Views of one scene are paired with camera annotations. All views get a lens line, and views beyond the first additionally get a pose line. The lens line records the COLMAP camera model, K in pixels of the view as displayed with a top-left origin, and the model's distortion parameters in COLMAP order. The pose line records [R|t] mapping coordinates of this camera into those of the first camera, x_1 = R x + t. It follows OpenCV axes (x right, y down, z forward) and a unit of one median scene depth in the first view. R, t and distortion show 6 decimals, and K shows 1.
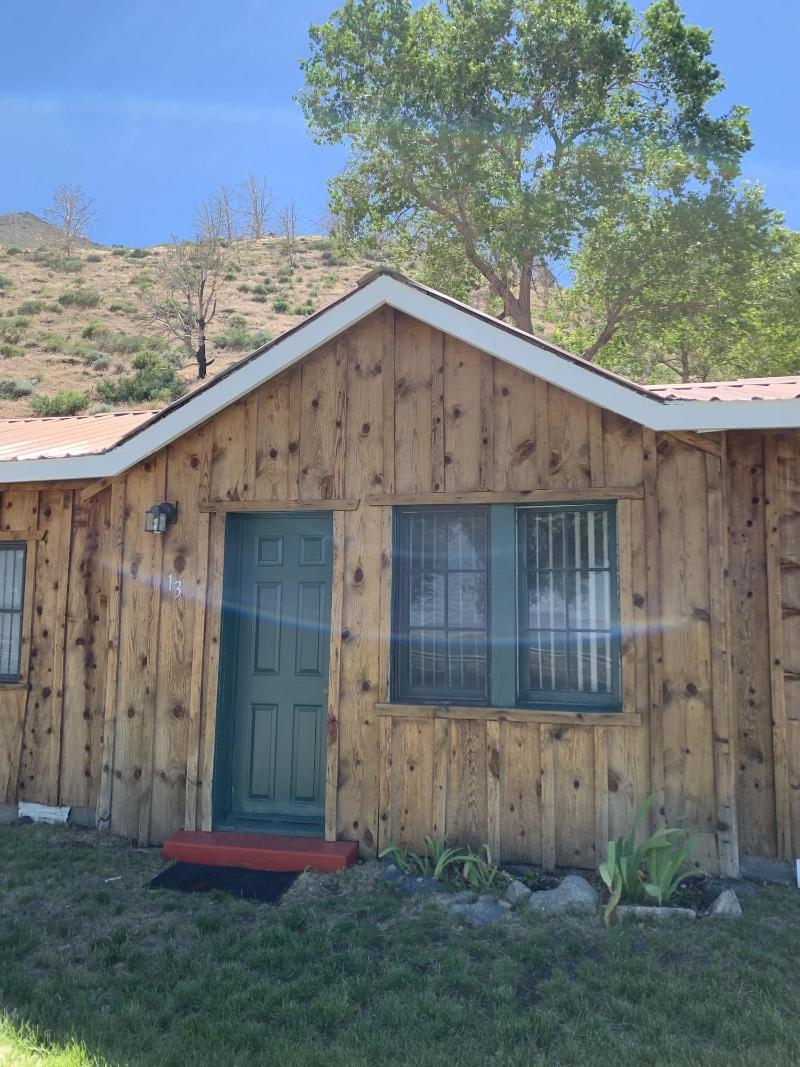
lens RADIAL K [[803.9, 0, 400.0], [0, 803.9, 533.5], [0, 0, 1]] dist [0.042301, -0.046449]
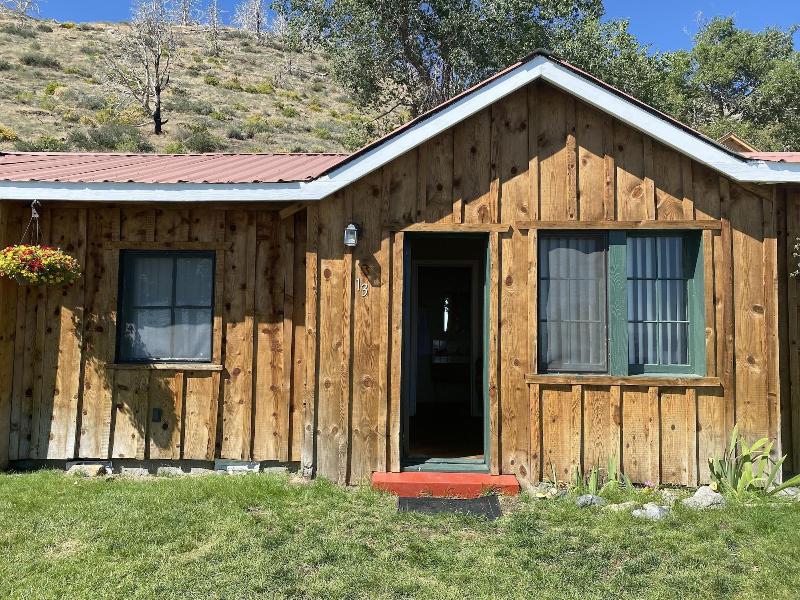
lens RADIAL K [[602.7, 0, 400.0], [0, 602.7, 300.0], [0, 0, 1]] dist [0.042301, -0.046449]
pose [[0.981851, 0.012420, 0.189248, -0.397695], [-0.022404, 0.998462, 0.050710, 0.034883], [-0.188327, -0.054029, 0.980619, 0.041064]]
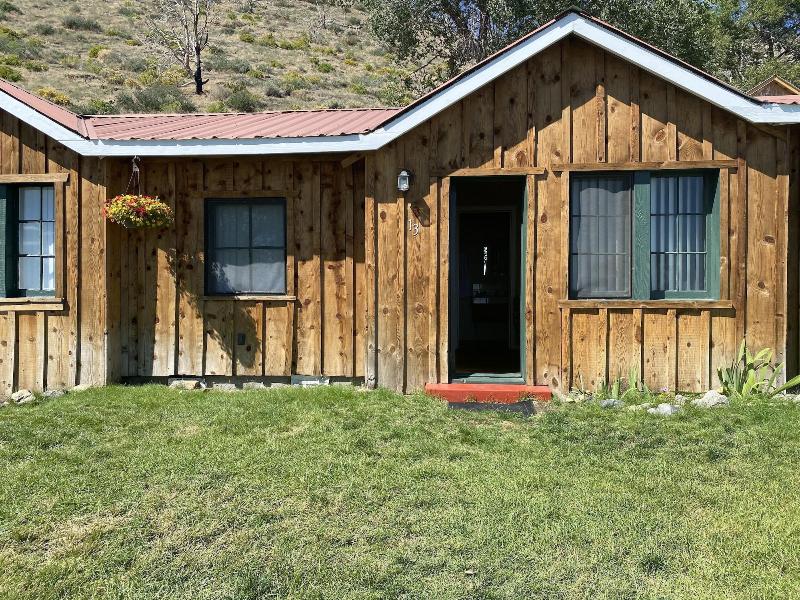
lens RADIAL K [[602.7, 0, 400.0], [0, 602.7, 300.0], [0, 0, 1]] dist [0.042301, -0.046449]
pose [[0.991419, -0.010196, 0.130325, -0.446043], [-0.005829, 0.992514, 0.121993, 0.063444], [-0.130594, -0.121706, 0.983937, -0.103645]]
